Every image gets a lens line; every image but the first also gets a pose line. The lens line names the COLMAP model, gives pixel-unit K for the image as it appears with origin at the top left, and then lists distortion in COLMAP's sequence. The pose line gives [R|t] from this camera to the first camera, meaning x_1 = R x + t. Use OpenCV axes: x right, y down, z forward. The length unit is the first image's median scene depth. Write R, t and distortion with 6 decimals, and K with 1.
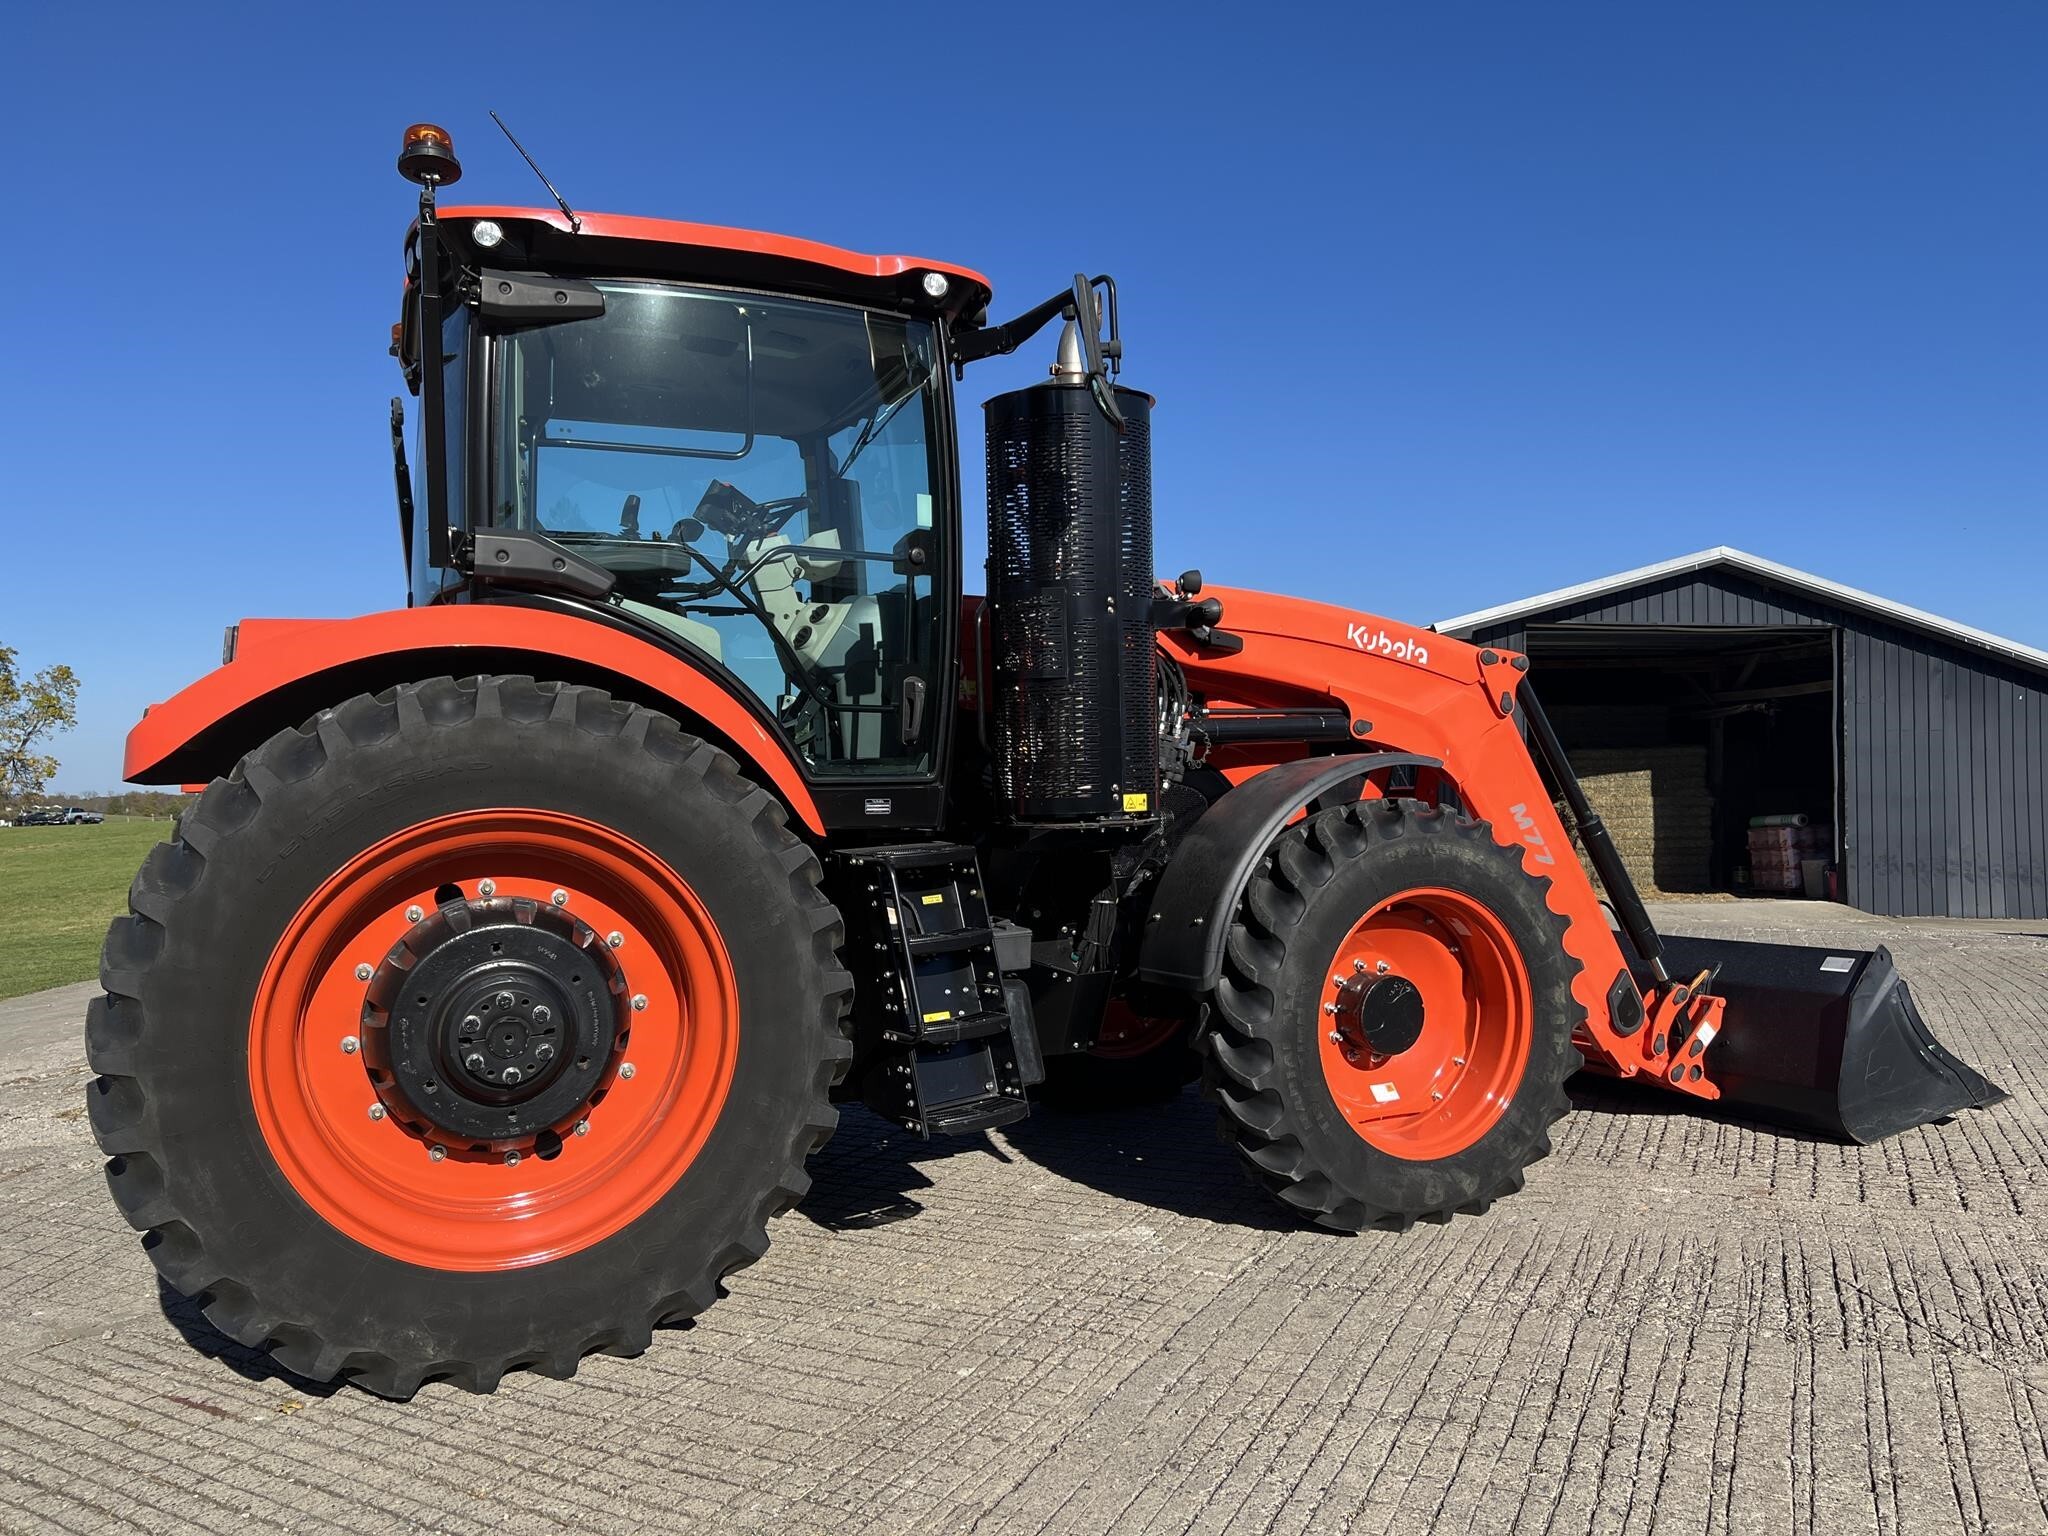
lens RADIAL K [[1532.8, 0, 1037.7], [0, 1532.8, 774.1], [0, 0, 1]] dist [0.092309, -0.128972]
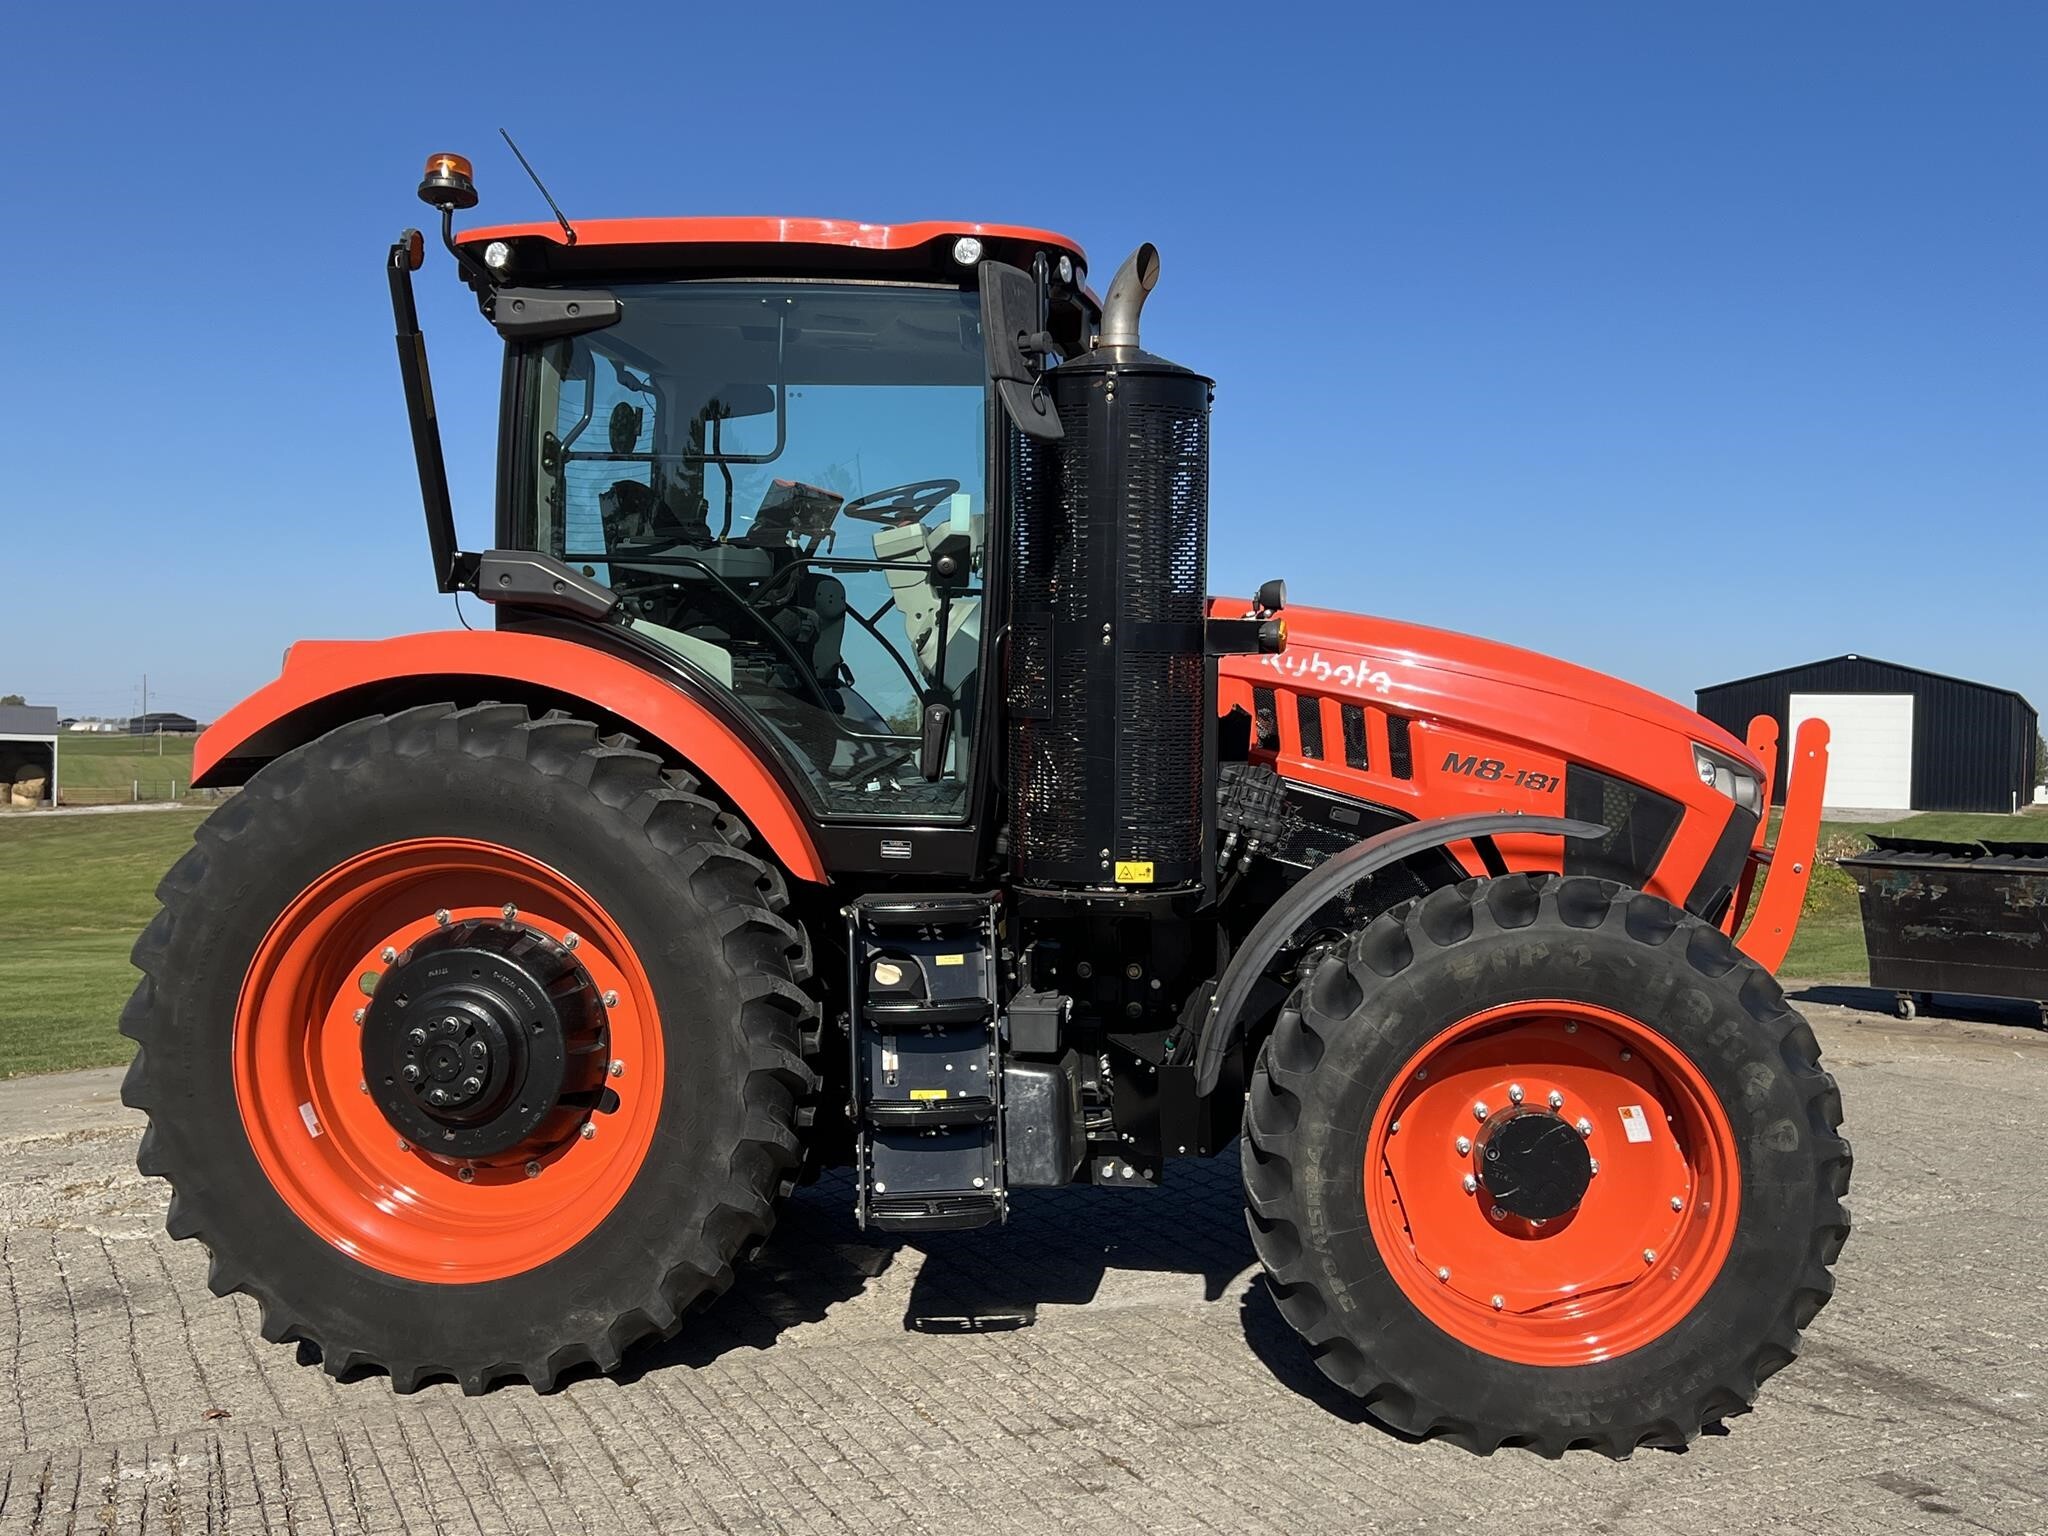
lens RADIAL K [[2044.8, 0, 1009.5], [0, 2044.8, 767.9], [0, 0, 1]] dist [0.157897, -0.347552]
pose [[0.853929, 0.062358, -0.516641, 0.568129], [-0.037131, 0.997565, 0.059033, -0.099529], [0.519064, -0.031227, 0.854165, 0.024087]]
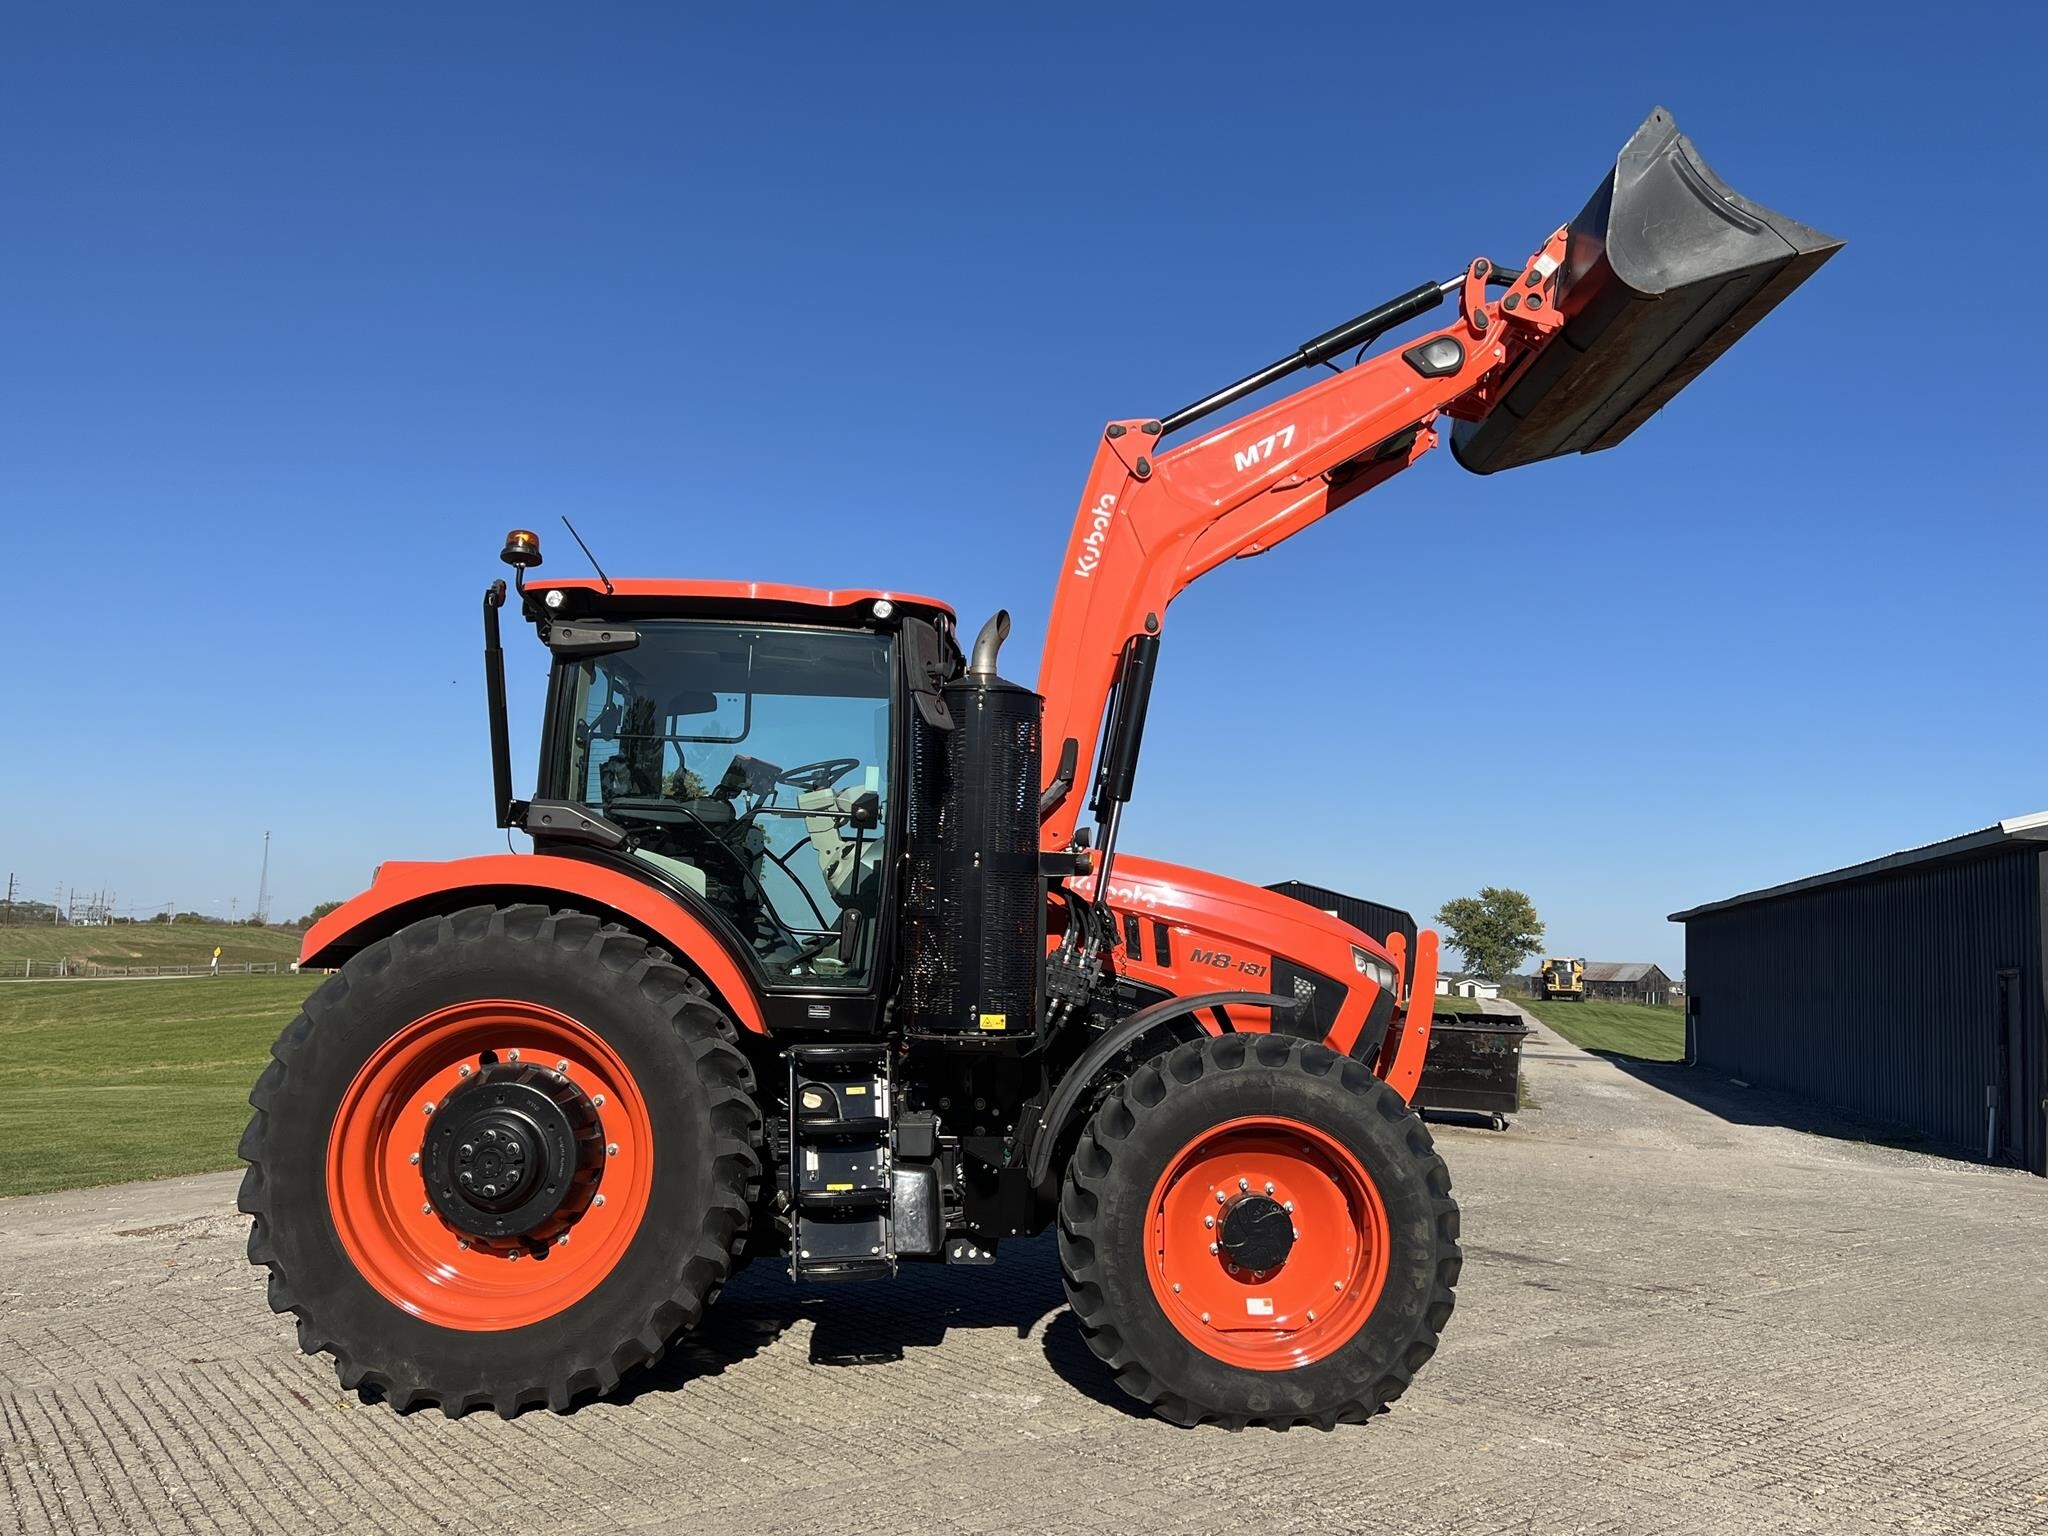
lens RADIAL K [[1739.7, 0, 1029.1], [0, 1739.7, 752.4], [0, 0, 1]] dist [0.114845, -0.183791]
pose [[0.918237, 0.003727, -0.396013, 0.631669], [-0.049635, 0.993154, -0.105743, -0.048311], [0.392908, 0.116754, 0.912136, -0.272845]]
